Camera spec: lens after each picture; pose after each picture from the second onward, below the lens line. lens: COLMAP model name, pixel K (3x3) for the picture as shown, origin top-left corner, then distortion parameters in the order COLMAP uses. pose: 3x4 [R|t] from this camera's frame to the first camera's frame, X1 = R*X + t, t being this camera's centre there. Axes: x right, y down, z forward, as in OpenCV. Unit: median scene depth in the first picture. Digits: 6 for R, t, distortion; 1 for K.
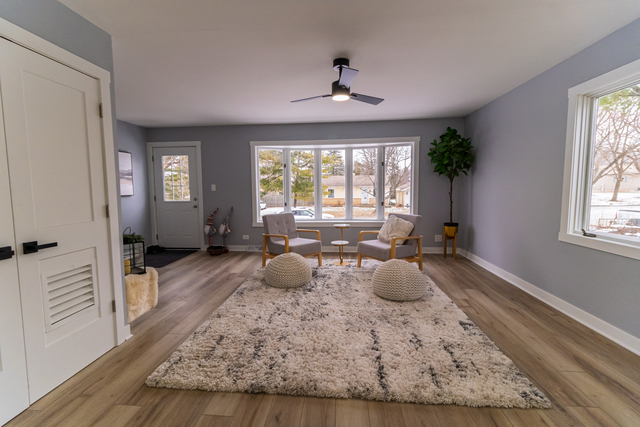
lens RADIAL K [[288.9, 0, 320.2], [0, 288.9, 212.7], [0, 0, 1]] dist [-0.003723, -0.000559]
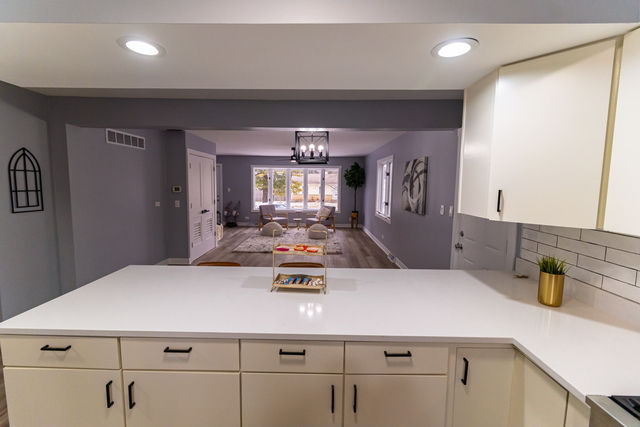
lens RADIAL K [[288.9, 0, 316.9], [0, 288.9, 210.3], [0, 0, 1]] dist [-0.003723, -0.000559]
pose [[0.997473, 0.016877, 0.069011, 0.057047], [-0.017407, 0.999823, 0.007075, 0.019813], [-0.068880, -0.008258, 0.997591, -0.932521]]
